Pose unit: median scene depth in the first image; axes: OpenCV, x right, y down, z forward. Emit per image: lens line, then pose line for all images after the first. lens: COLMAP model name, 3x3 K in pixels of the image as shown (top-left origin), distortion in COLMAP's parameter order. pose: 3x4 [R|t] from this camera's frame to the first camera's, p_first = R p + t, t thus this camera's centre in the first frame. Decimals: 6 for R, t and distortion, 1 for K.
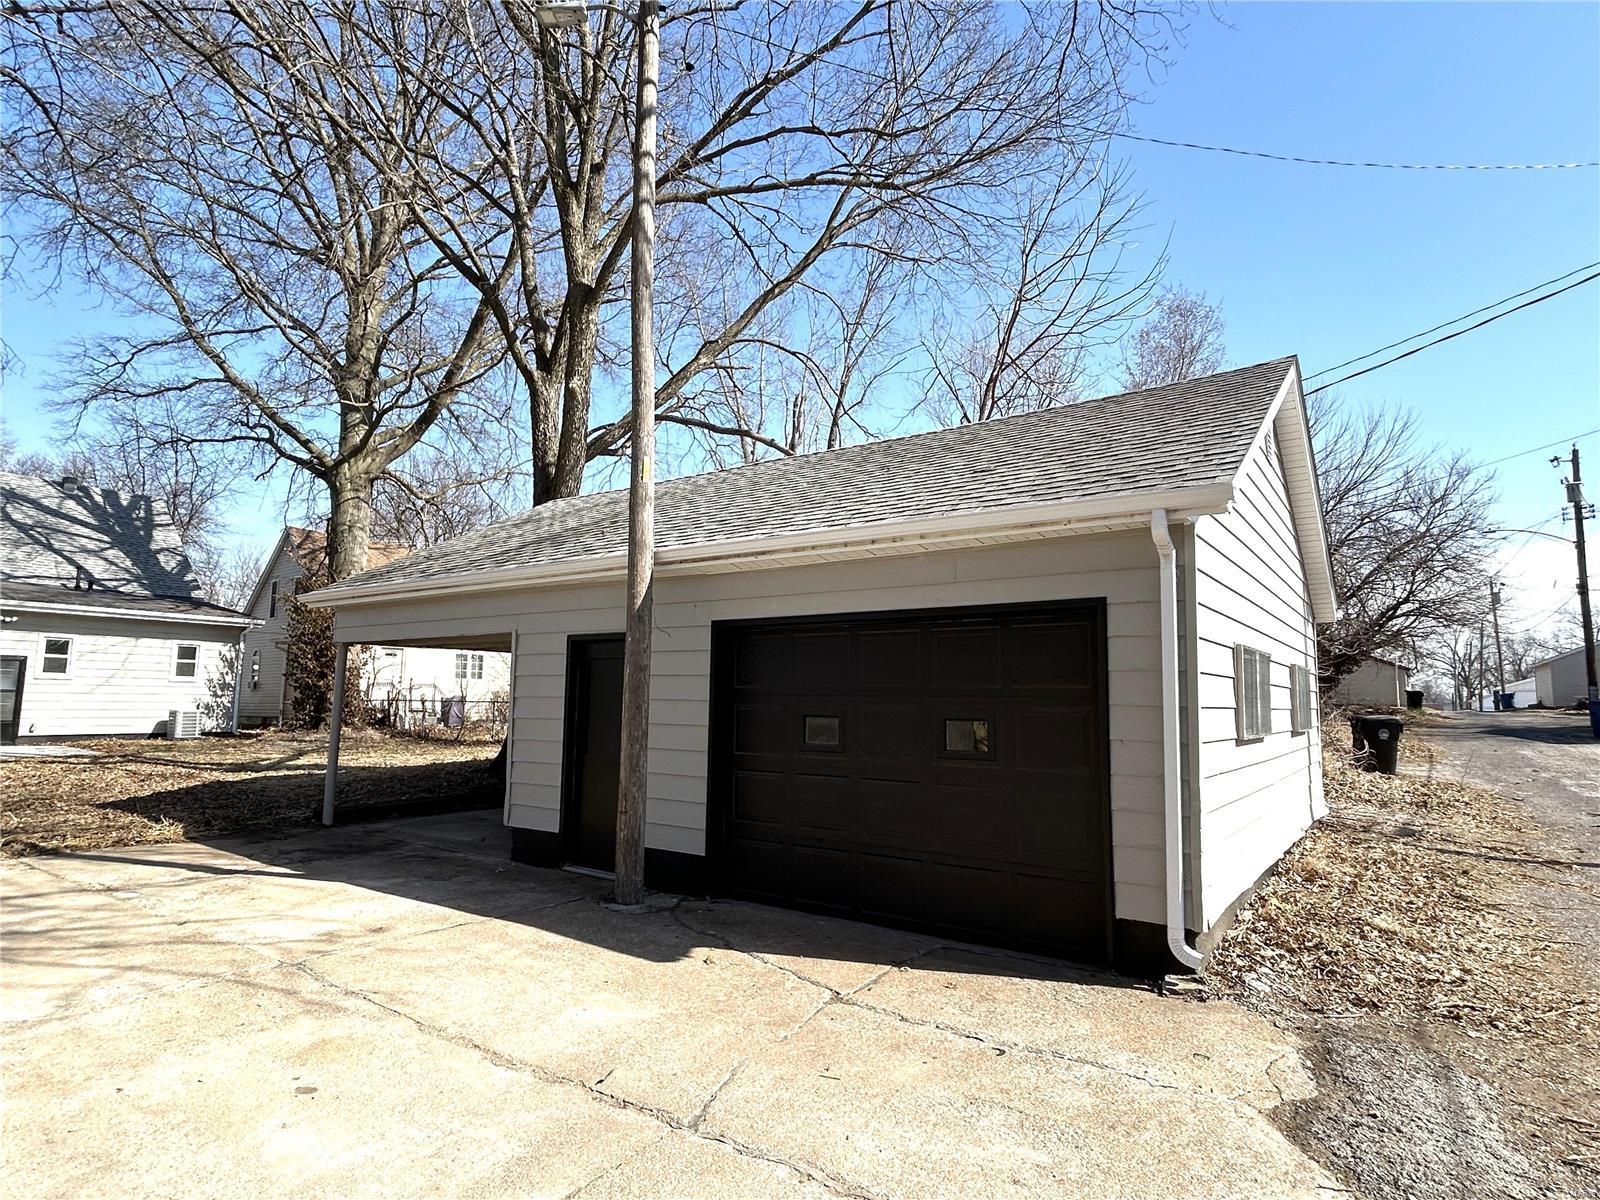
lens RADIAL K [[865.3, 0, 770.2], [0, 865.3, 605.9], [0, 0, 1]] dist [-0.000293, 0.009258]
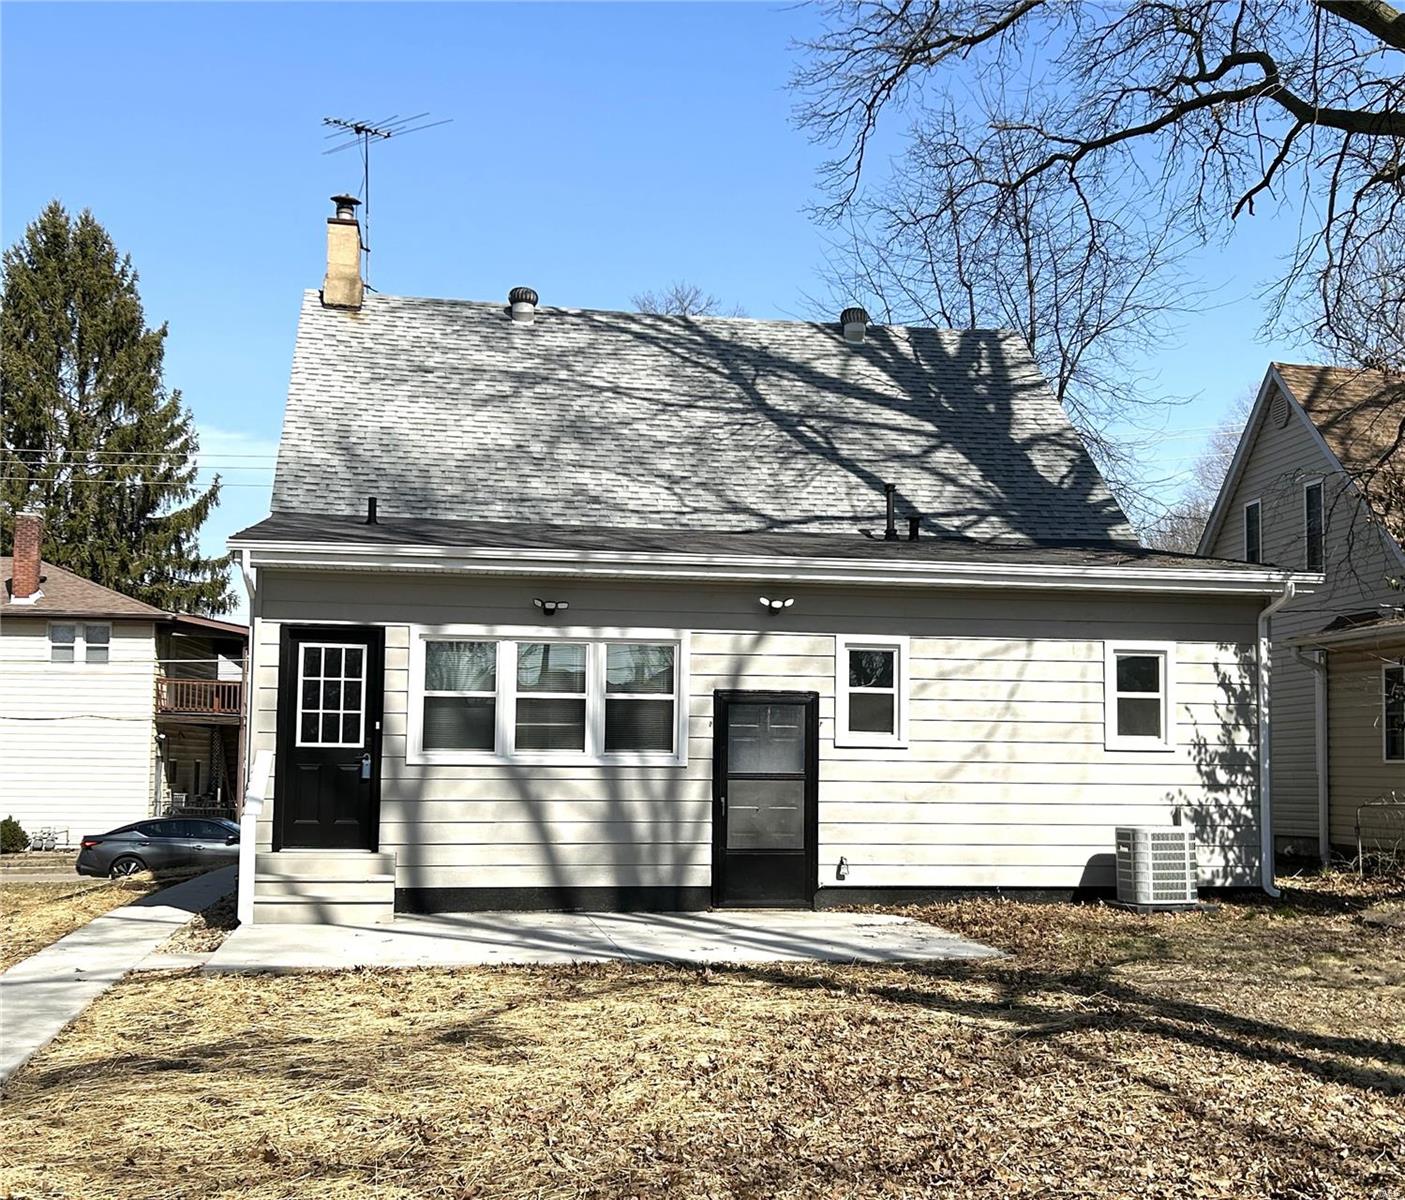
lens RADIAL K [[1640.0, 0, 700.9], [0, 1640.0, 627.6], [0, 0, 1]] dist [-0.004468, 0.012619]
pose [[0.718165, -0.068504, -0.692492, -0.296896], [0.078669, 0.996756, -0.017017, 0.029807], [0.691411, -0.042256, 0.721225, 0.336934]]
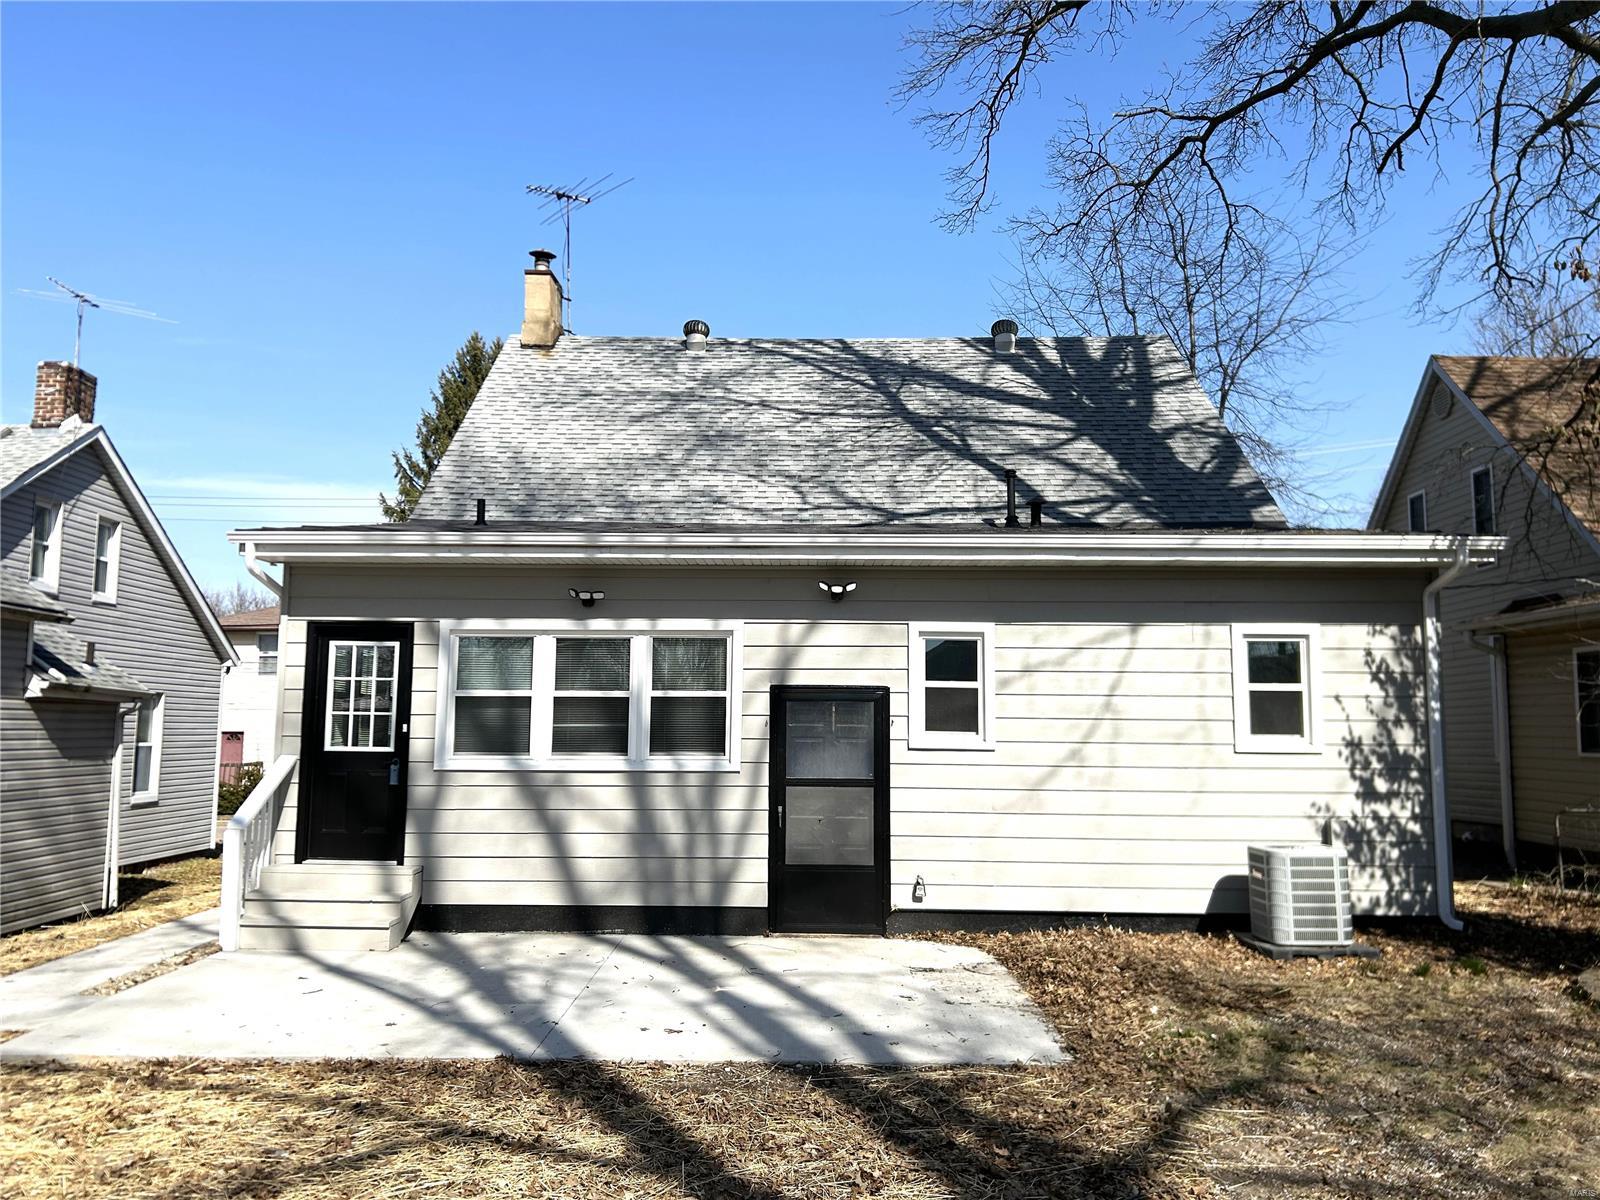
lens RADIAL K [[1133.0, 0, 800.0], [0, 1133.0, 600.0], [0, 0, 1]] dist [0.002896, -0.004924]
pose [[0.581500, -0.106161, -0.806590, -0.406165], [0.091369, 0.993699, -0.064917, 0.040265], [0.808399, -0.035948, 0.587536, 0.574113]]
